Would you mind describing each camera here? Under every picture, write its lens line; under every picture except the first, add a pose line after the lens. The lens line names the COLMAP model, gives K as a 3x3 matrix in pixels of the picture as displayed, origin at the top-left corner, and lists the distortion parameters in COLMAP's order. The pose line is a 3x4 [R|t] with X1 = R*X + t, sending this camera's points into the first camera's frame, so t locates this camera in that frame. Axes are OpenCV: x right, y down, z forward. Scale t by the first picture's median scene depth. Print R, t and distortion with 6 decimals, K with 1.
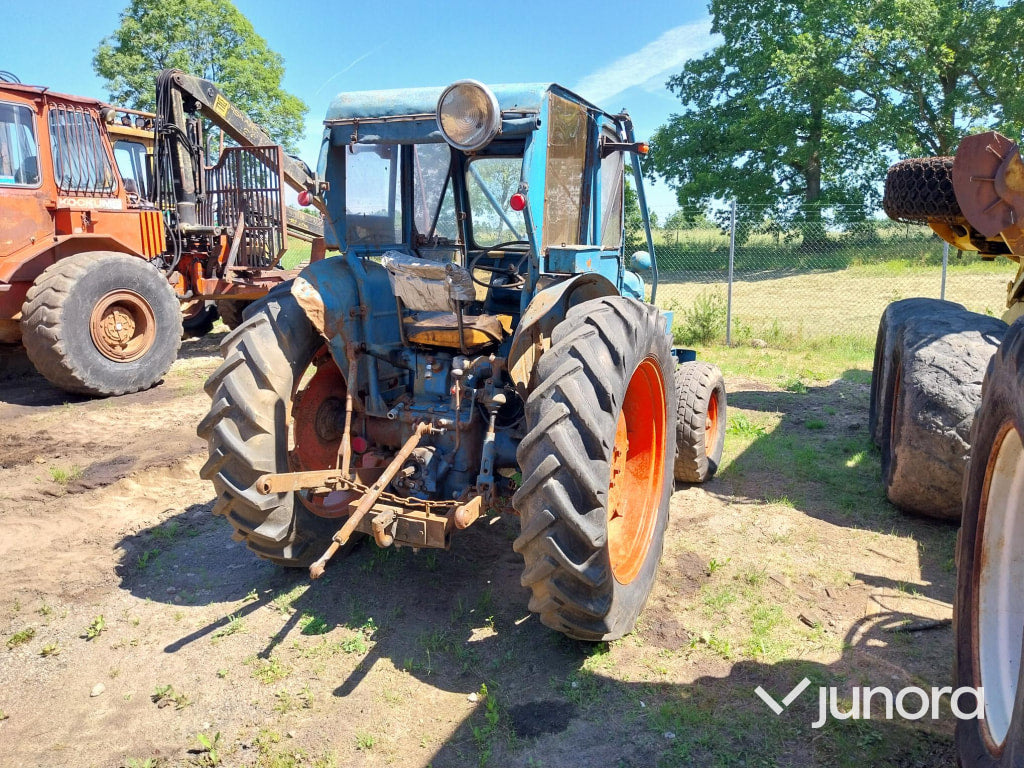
lens RADIAL K [[772.8, 0, 507.1], [0, 772.8, 362.4], [0, 0, 1]] dist [0.068080, -0.097853]
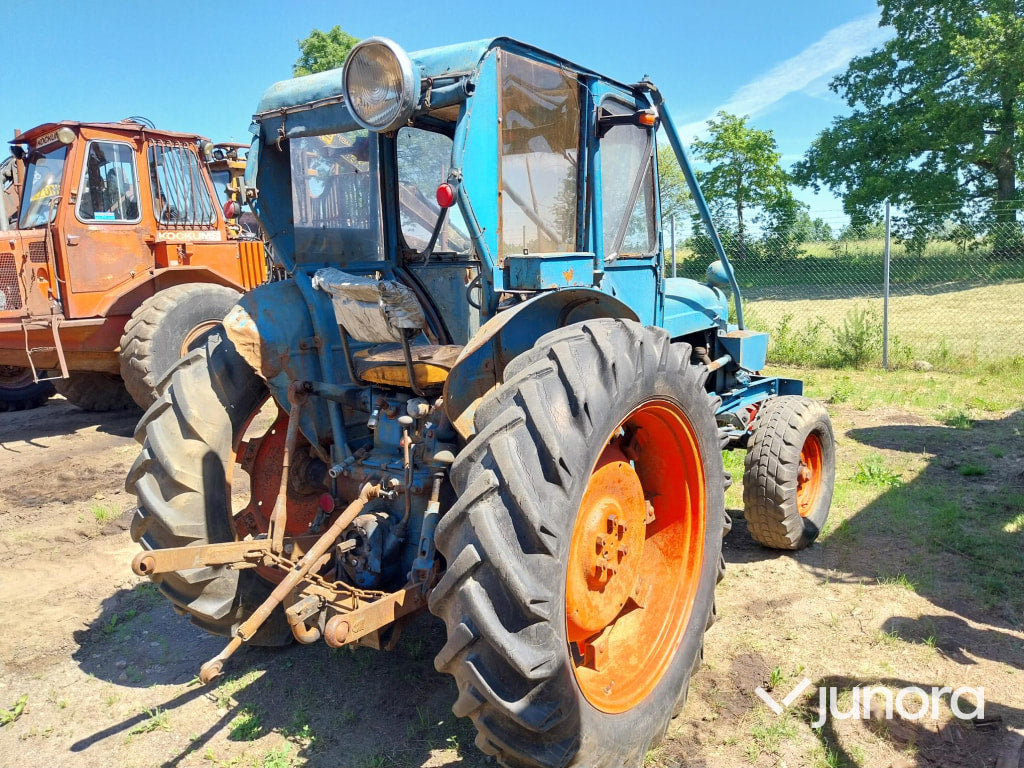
lens RADIAL K [[777.3, 0, 508.8], [0, 777.3, 371.1], [0, 0, 1]] dist [0.005499, 0.001326]
pose [[0.979201, -0.008203, -0.202725, 0.176688], [0.004705, 0.999832, -0.017732, -0.020223], [0.202837, 0.016409, 0.979075, 0.227536]]
